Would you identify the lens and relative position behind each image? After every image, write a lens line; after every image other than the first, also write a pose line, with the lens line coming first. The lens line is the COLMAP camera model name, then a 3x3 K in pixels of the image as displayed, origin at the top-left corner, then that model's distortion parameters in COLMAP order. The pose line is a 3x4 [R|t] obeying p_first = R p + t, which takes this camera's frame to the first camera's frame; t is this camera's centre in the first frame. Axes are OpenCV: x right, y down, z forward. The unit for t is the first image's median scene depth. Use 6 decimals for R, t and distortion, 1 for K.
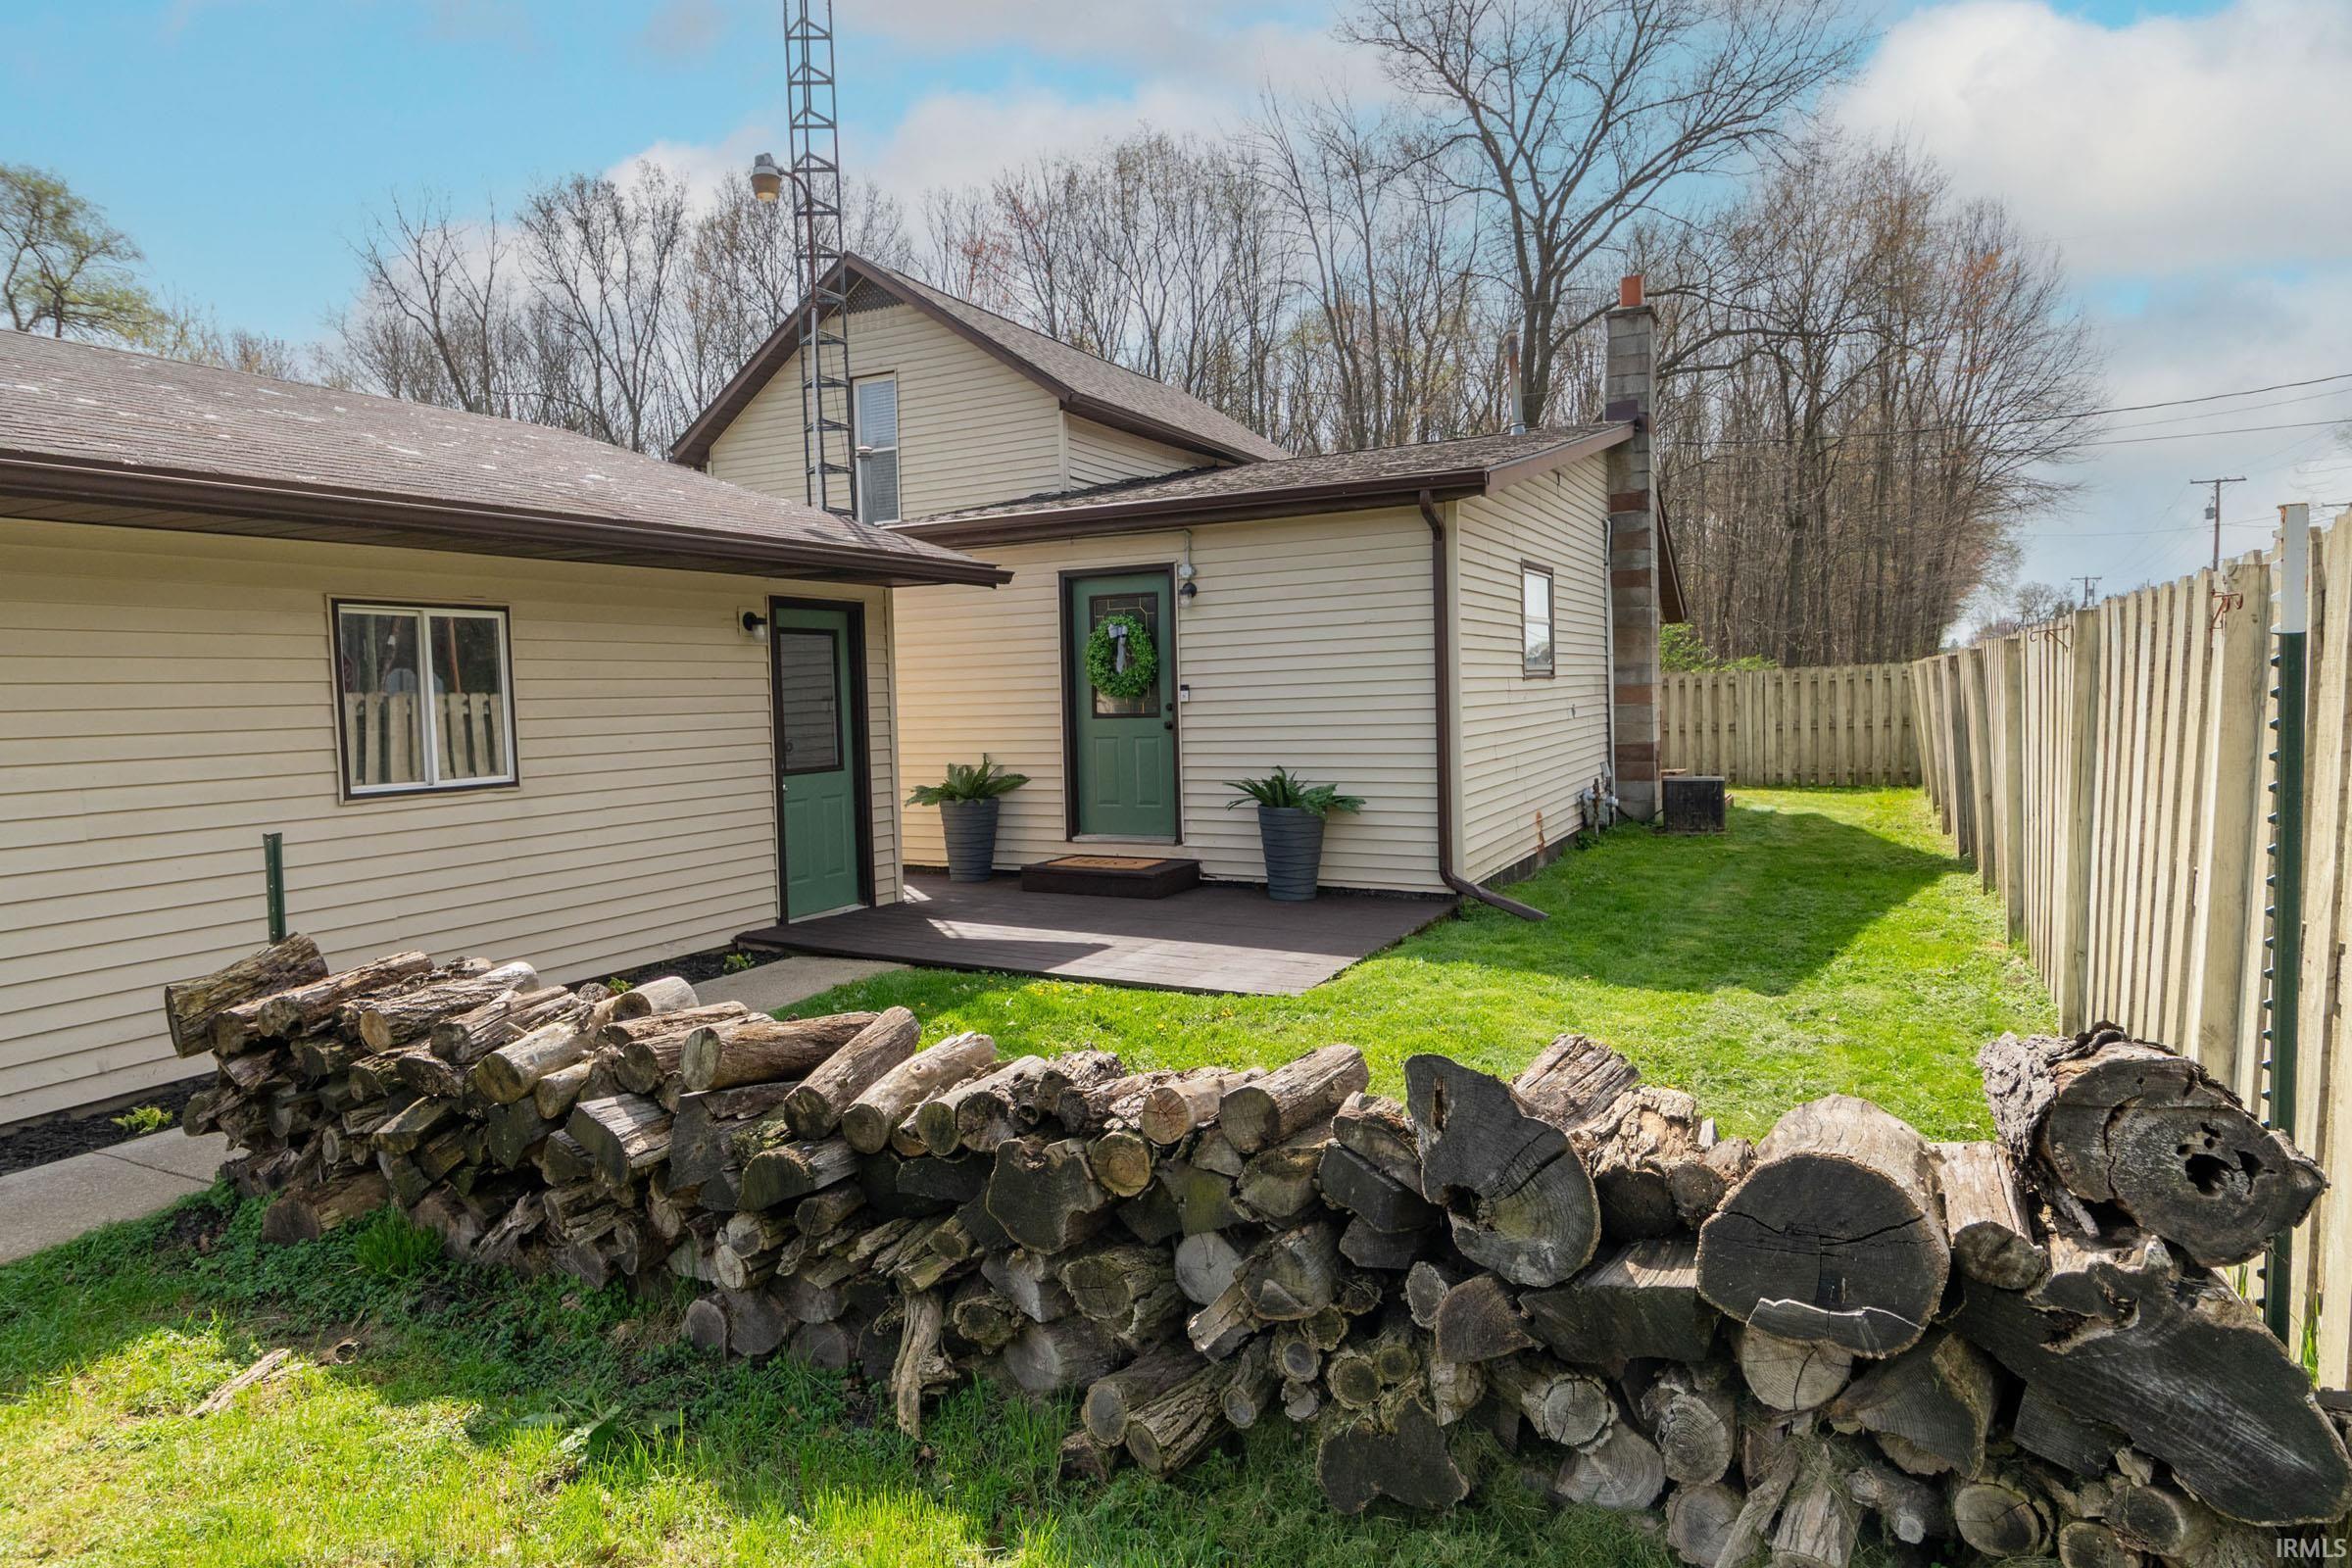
lens RADIAL K [[1367.8, 0, 1167.6], [0, 1367.8, 788.7], [0, 0, 1]] dist [0.005921, -0.006717]
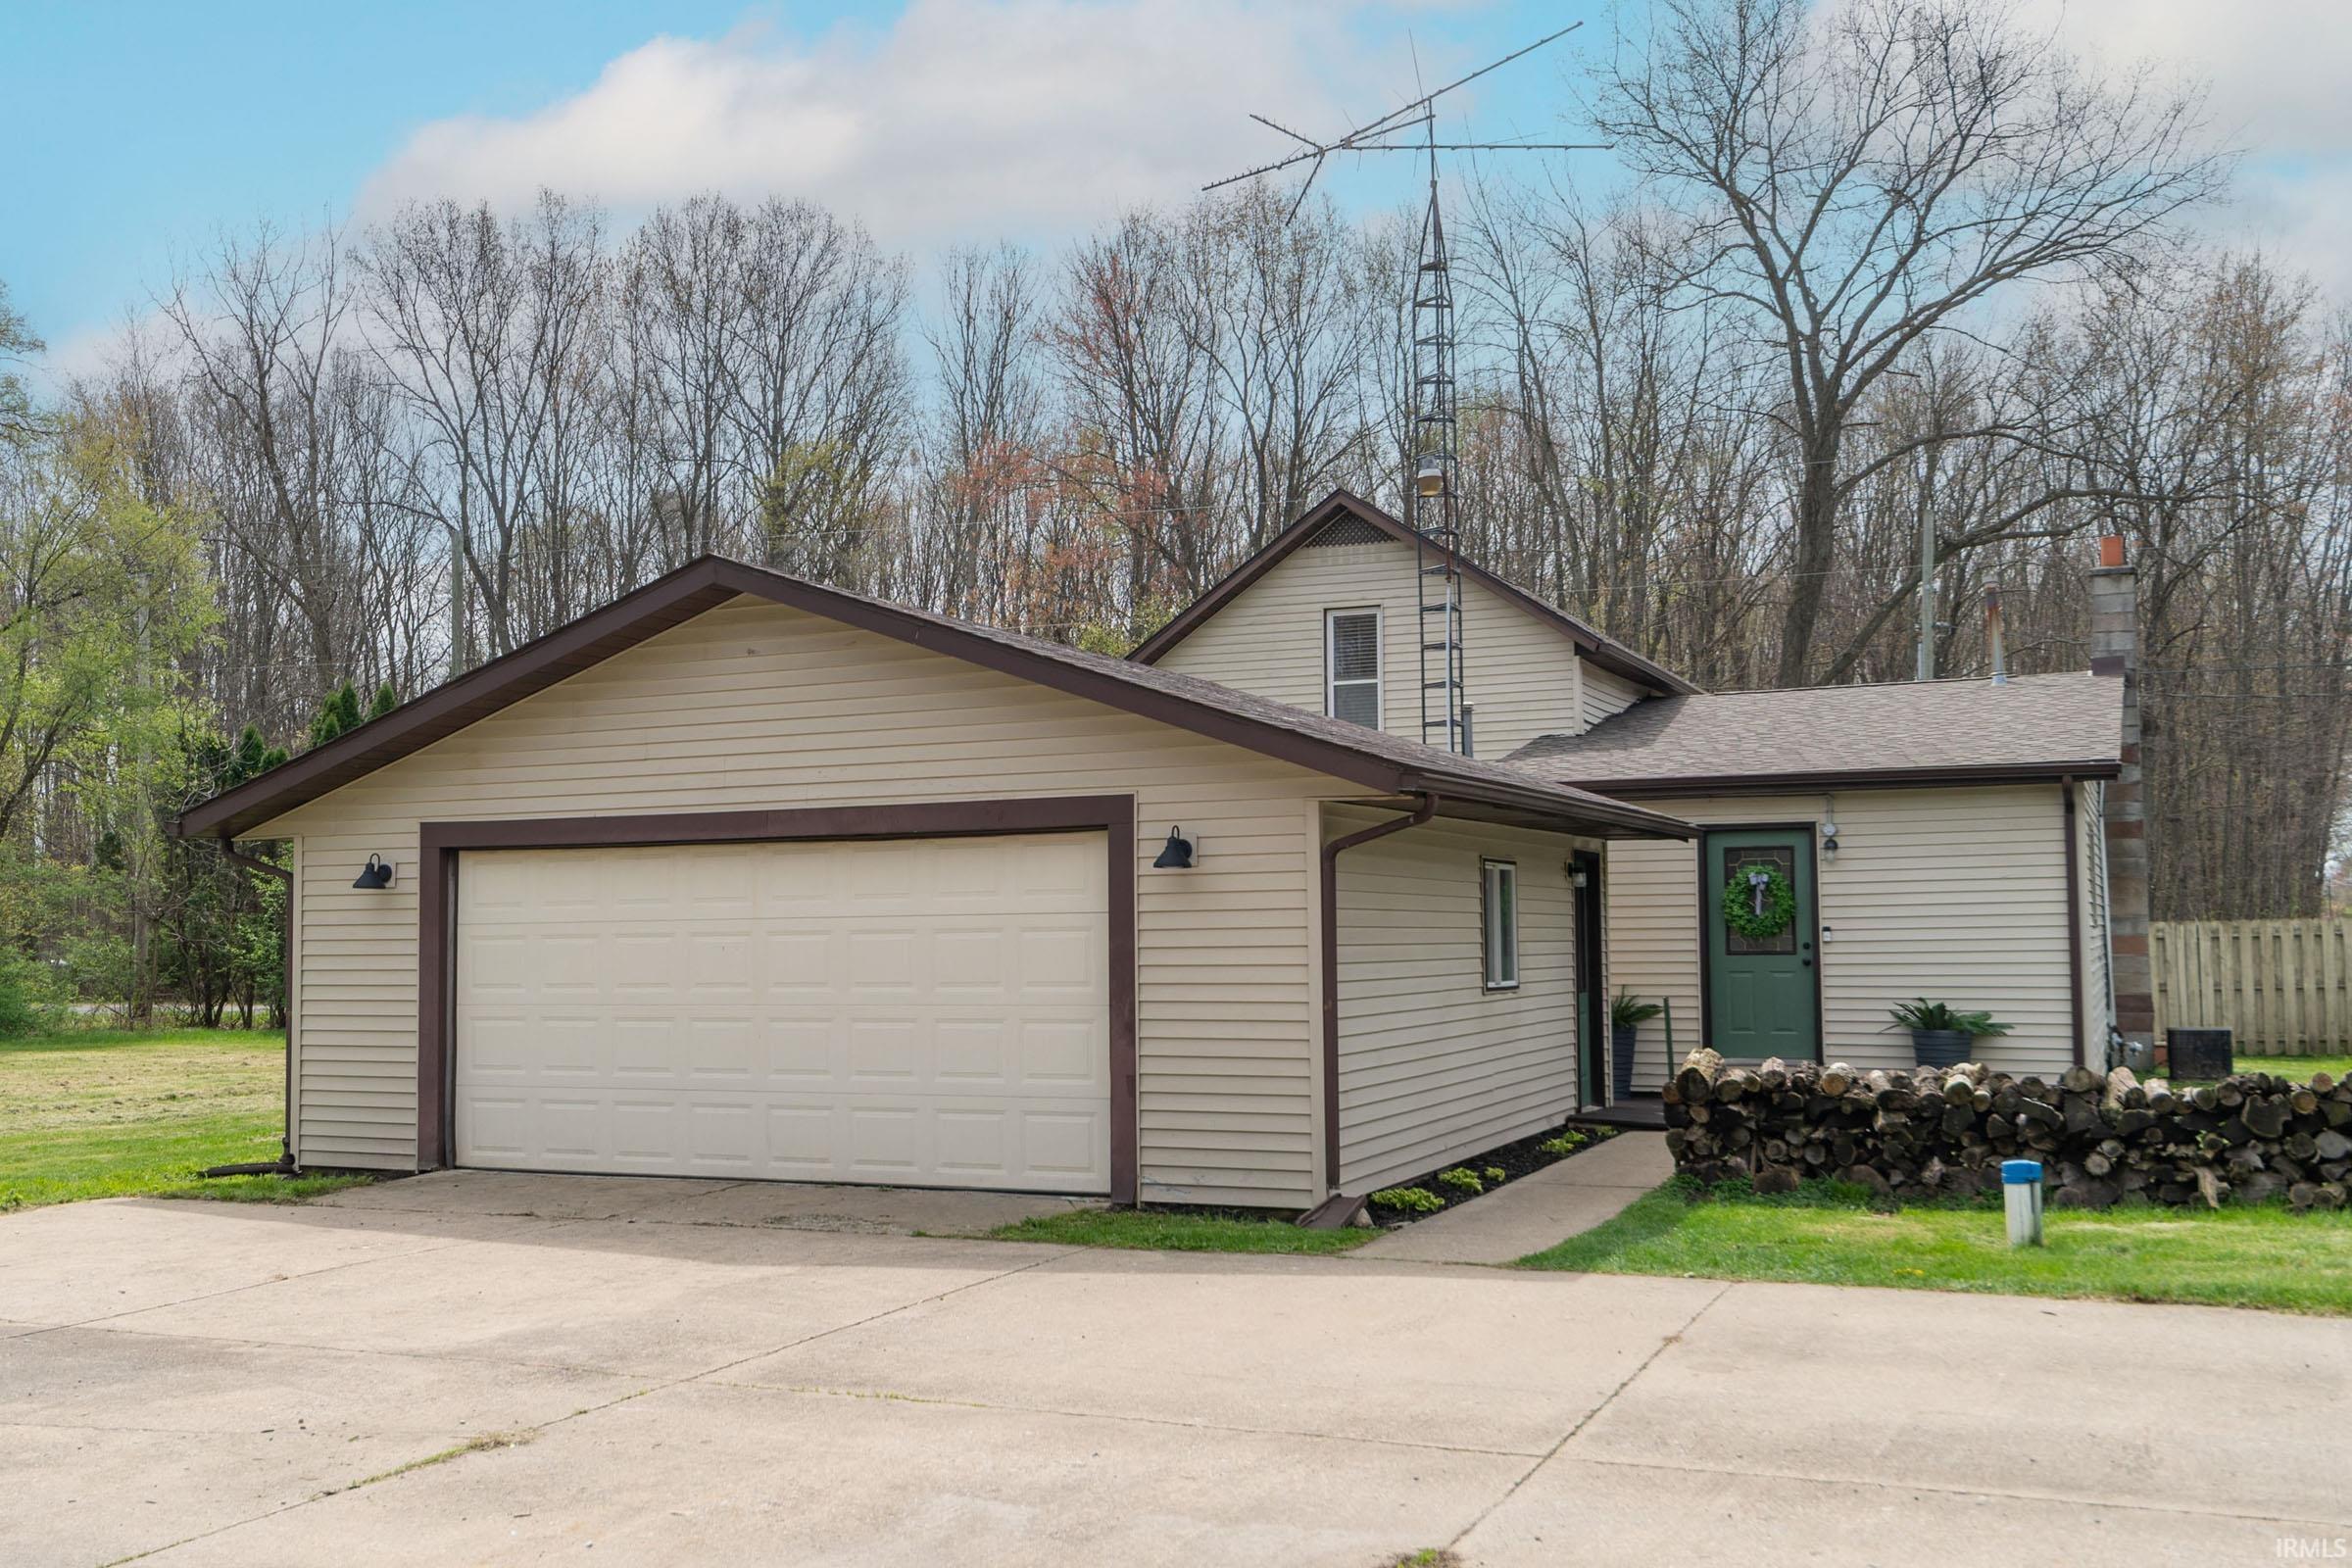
lens RADIAL K [[2249.4, 0, 1110.6], [0, 2249.4, 834.2], [0, 0, 1]] dist [-0.001505, 0.000000]
pose [[0.999198, 0.021144, 0.034016, -0.643316], [-0.017044, 0.993034, -0.116588, 0.076847], [-0.036244, 0.115914, 0.992598, -0.856067]]
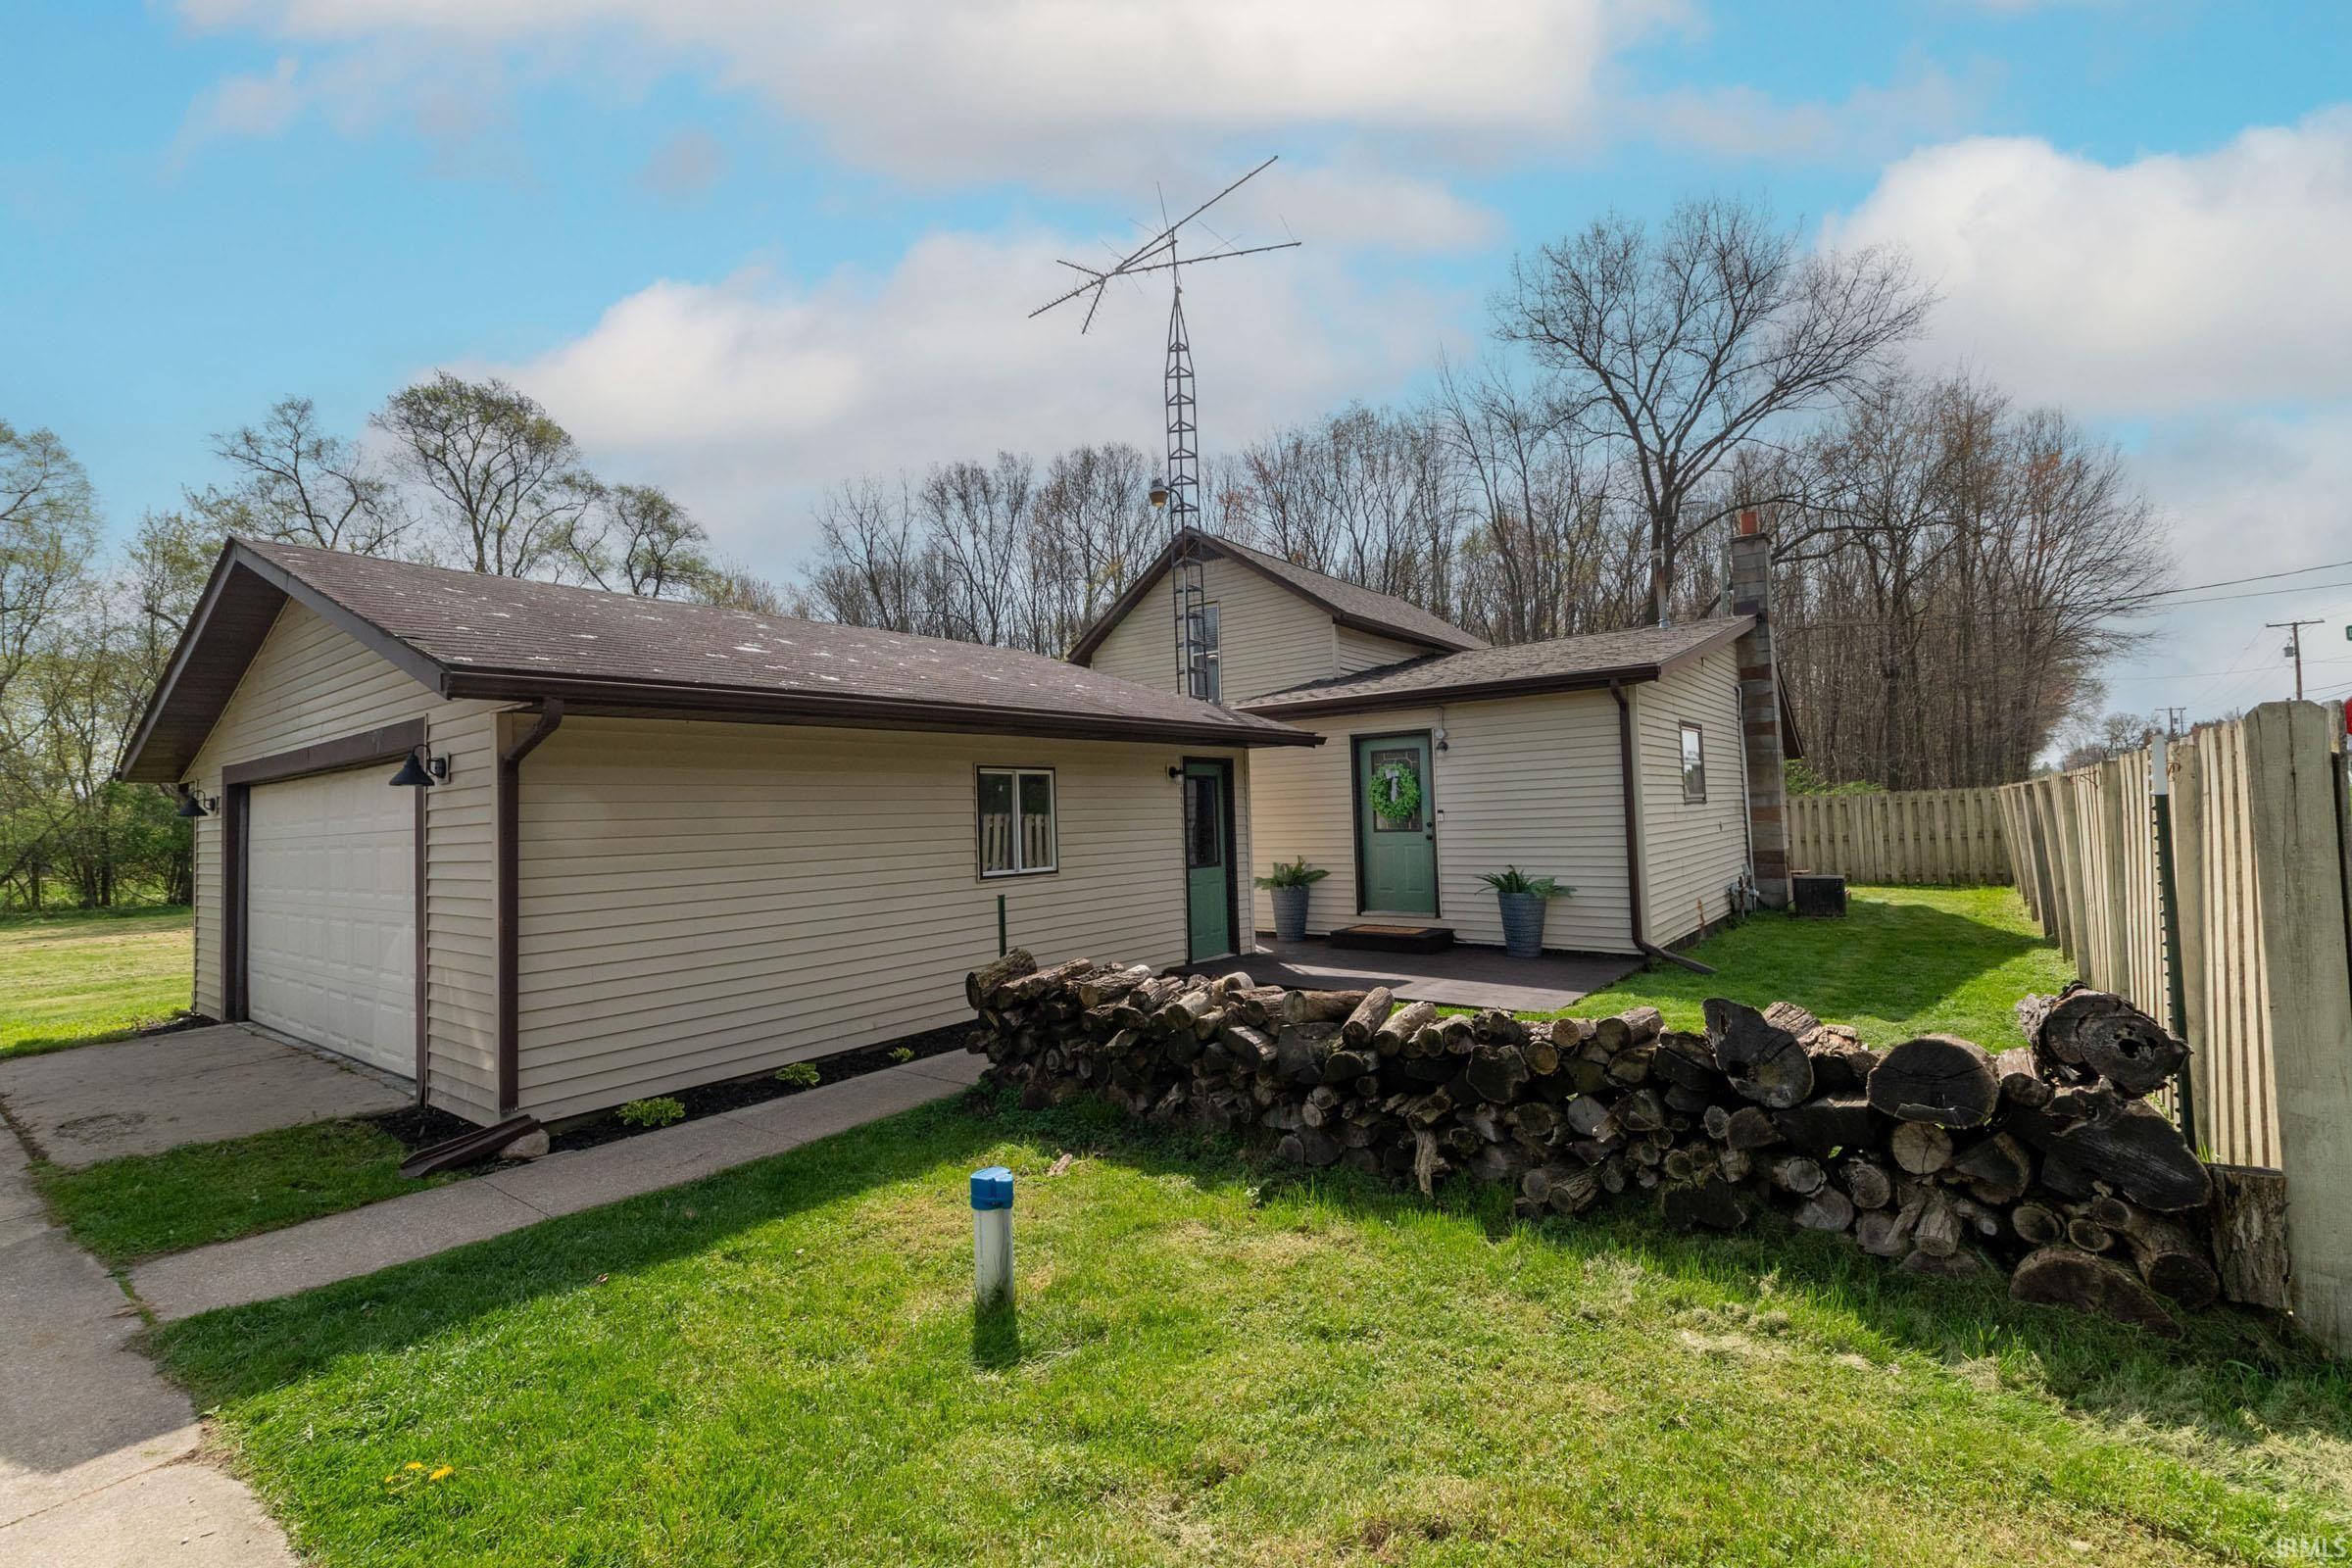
lens RADIAL K [[1042.1, 0, 1159.3], [0, 1042.1, 780.9], [0, 0, 1]] dist [-0.004896, 0.002118]
pose [[0.982315, -0.009964, -0.186970, -0.073511], [-0.008654, 0.995099, -0.098501, 0.006586], [0.187035, 0.098377, 0.977415, -0.157982]]
